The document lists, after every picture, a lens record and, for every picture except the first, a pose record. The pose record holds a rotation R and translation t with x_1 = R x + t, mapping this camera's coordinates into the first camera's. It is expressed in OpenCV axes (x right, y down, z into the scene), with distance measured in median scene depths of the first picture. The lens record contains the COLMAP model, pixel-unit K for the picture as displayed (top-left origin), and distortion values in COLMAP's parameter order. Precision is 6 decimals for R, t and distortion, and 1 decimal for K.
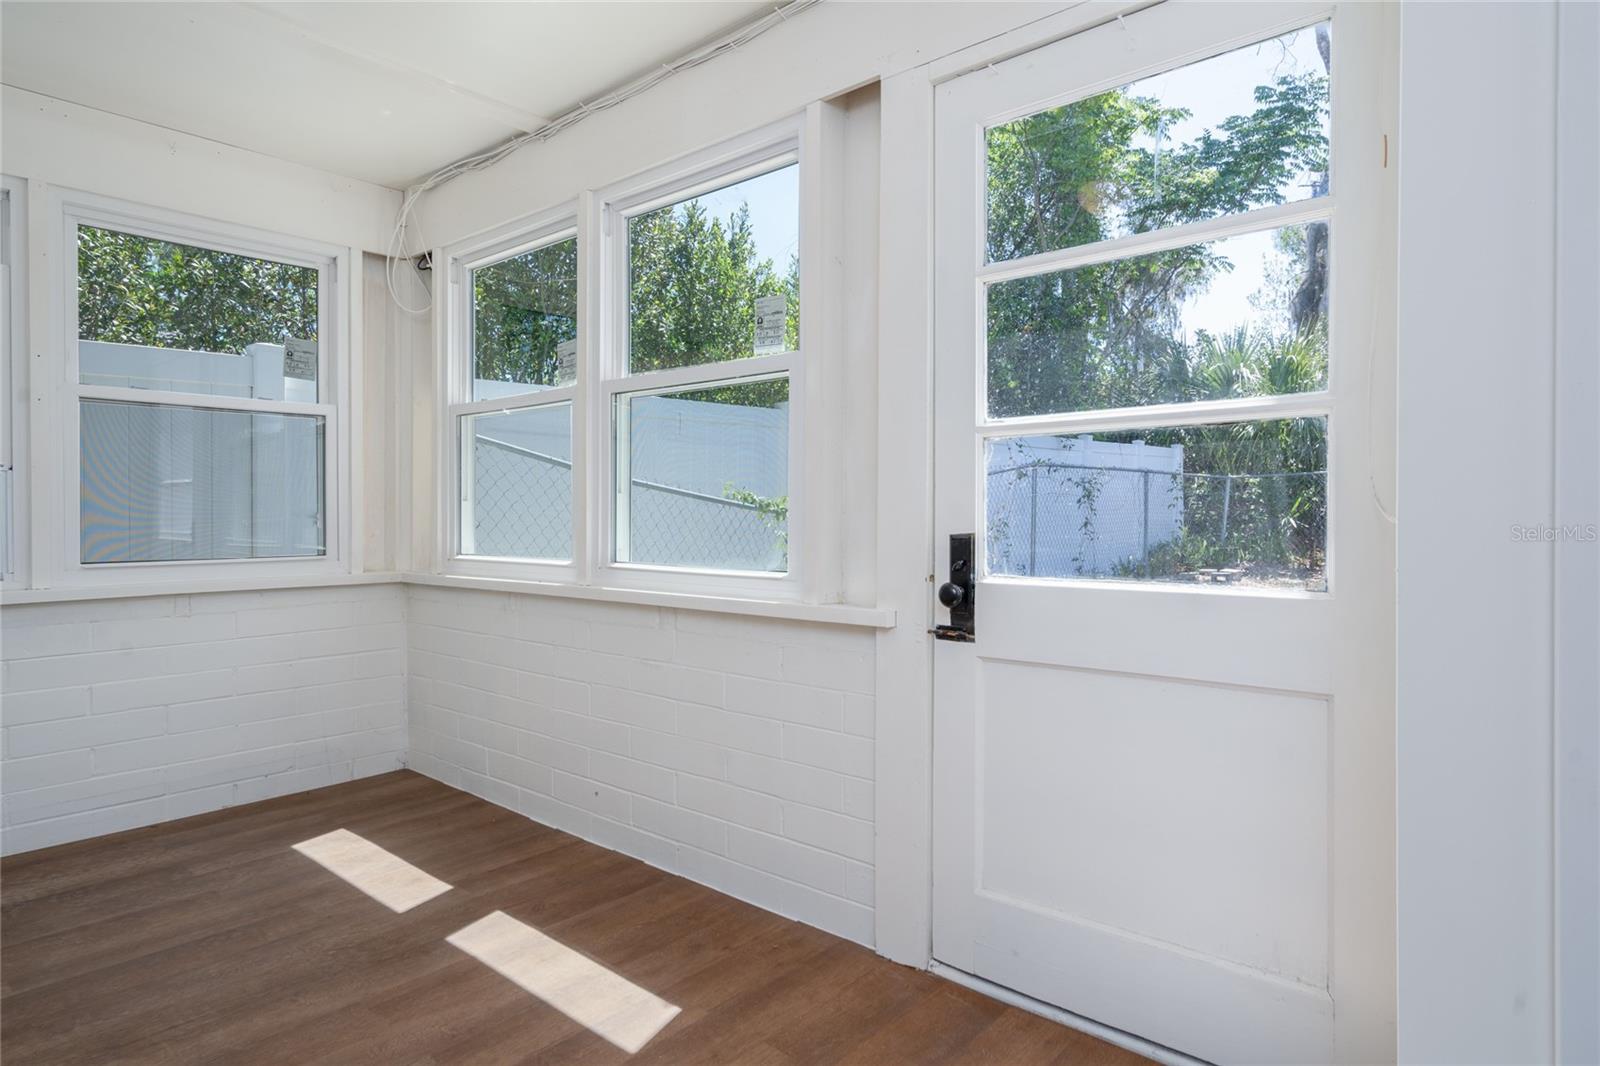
lens RADIAL K [[905.0, 0, 801.2], [0, 905.0, 523.3], [0, 0, 1]] dist [-0.007436, -0.001246]
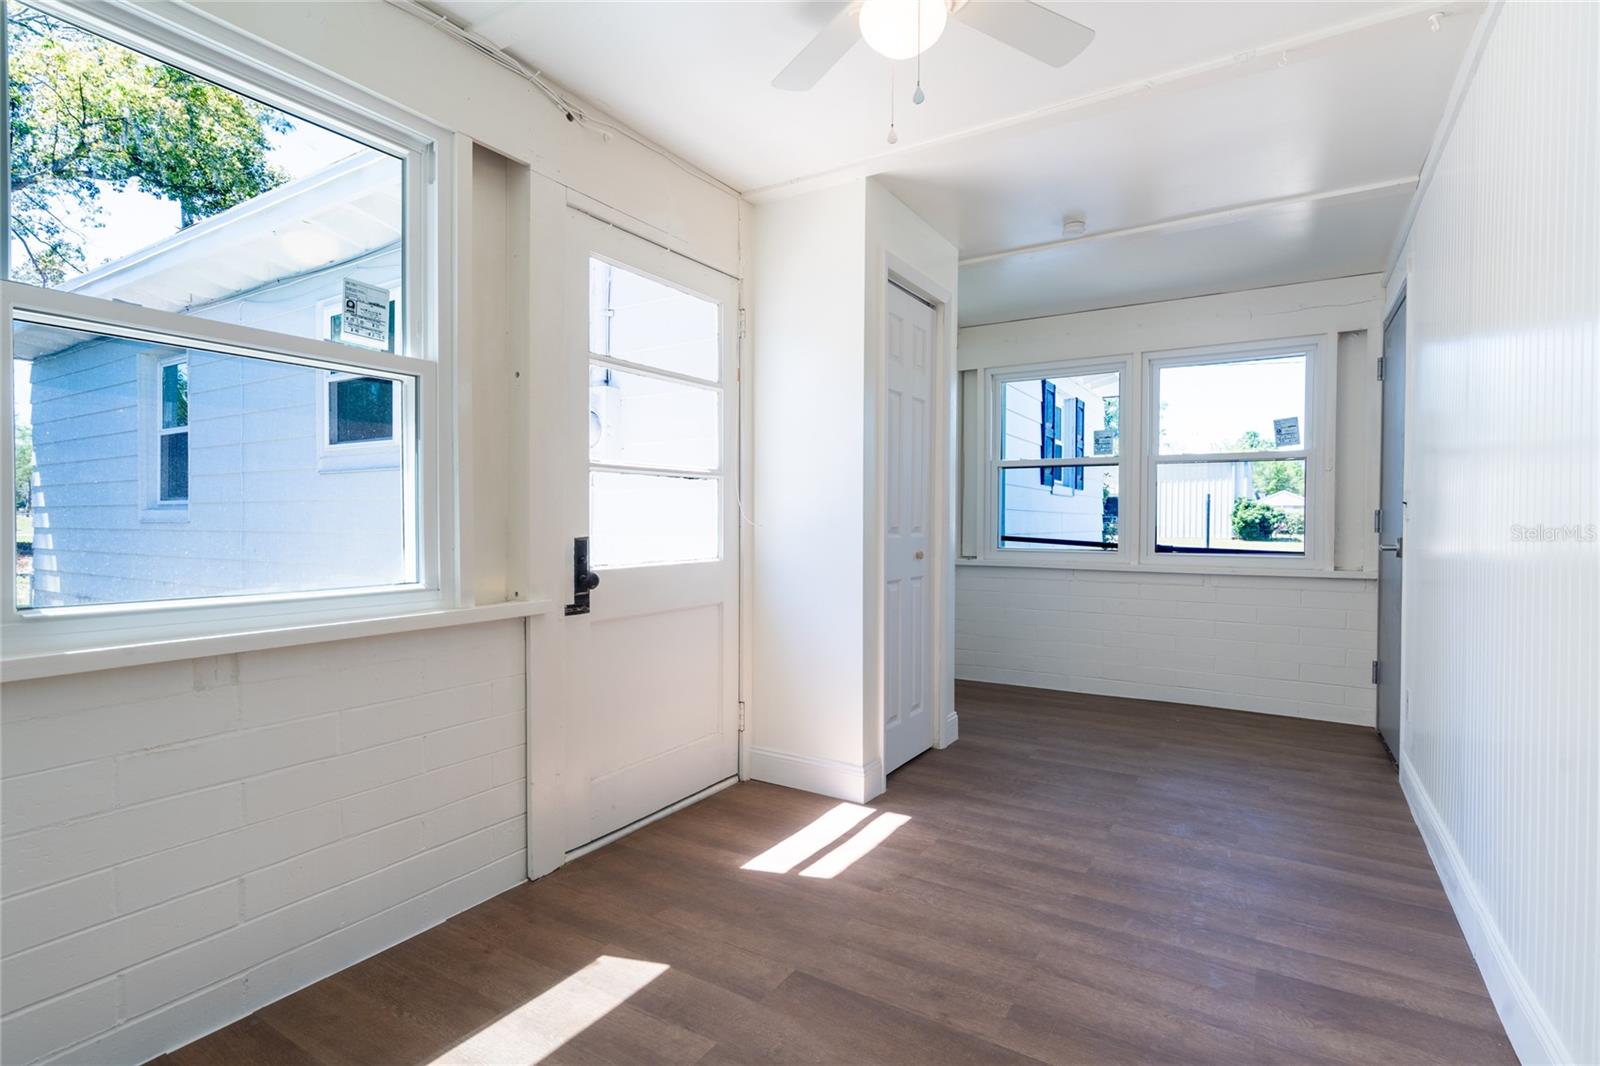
lens RADIAL K [[778.8, 0, 798.7], [0, 778.8, 531.8], [0, 0, 1]] dist [0.002924, 0.000430]
pose [[-0.156144, -0.016933, 0.987589, -1.075250], [0.001701, 0.999847, 0.017412, -0.018216], [-0.987733, 0.004398, -0.156092, 0.850674]]
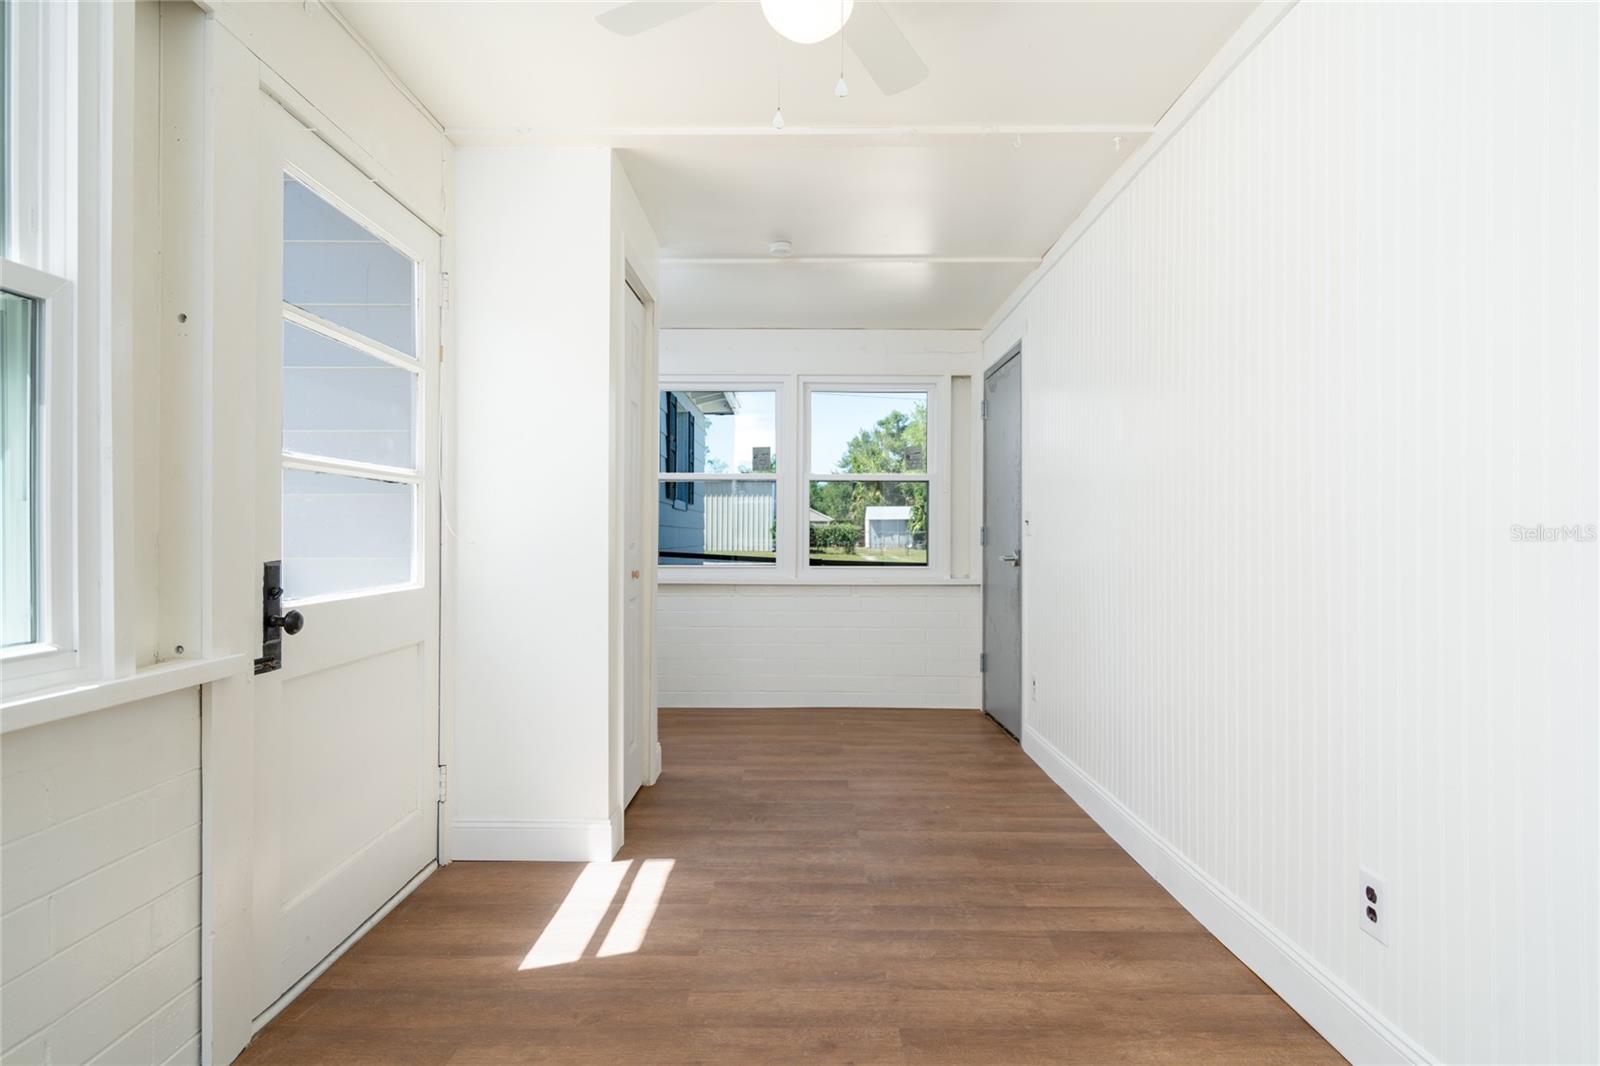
lens RADIAL K [[821.8, 0, 804.4], [0, 821.8, 532.1], [0, 0, 1]] dist [0.002755, 0.003012]
pose [[-0.652725, -0.000756, 0.757595, -0.882748], [-0.000690, 1.000000, 0.000403, -0.021708], [-0.757595, -0.000260, -0.652725, 1.142625]]
